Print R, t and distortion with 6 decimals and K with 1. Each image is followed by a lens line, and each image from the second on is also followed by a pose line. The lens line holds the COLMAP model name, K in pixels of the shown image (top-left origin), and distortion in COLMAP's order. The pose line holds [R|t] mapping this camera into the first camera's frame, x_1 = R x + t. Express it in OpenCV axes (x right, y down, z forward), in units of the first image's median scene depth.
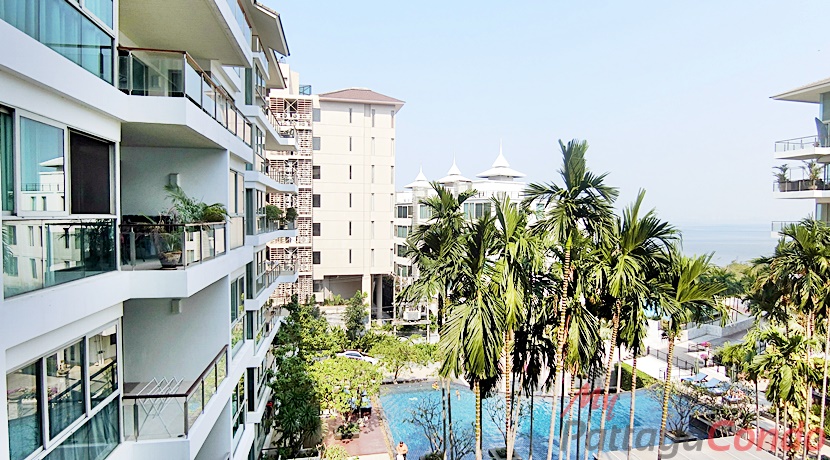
lens RADIAL K [[457.5, 0, 414.9], [0, 457.5, 235.1], [0, 0, 1]] dist [-0.020069, -0.002465]
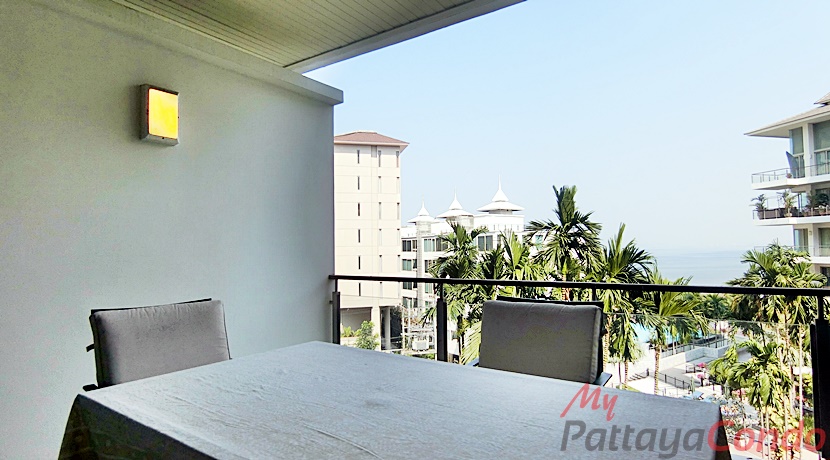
lens RADIAL K [[457.5, 0, 414.9], [0, 457.5, 235.1], [0, 0, 1]] dist [-0.020069, -0.002465]
pose [[0.999759, -0.021885, 0.001748, -0.042117], [0.021954, 0.997072, -0.073254, 0.005303], [-0.000139, 0.073275, 0.997312, -0.149035]]
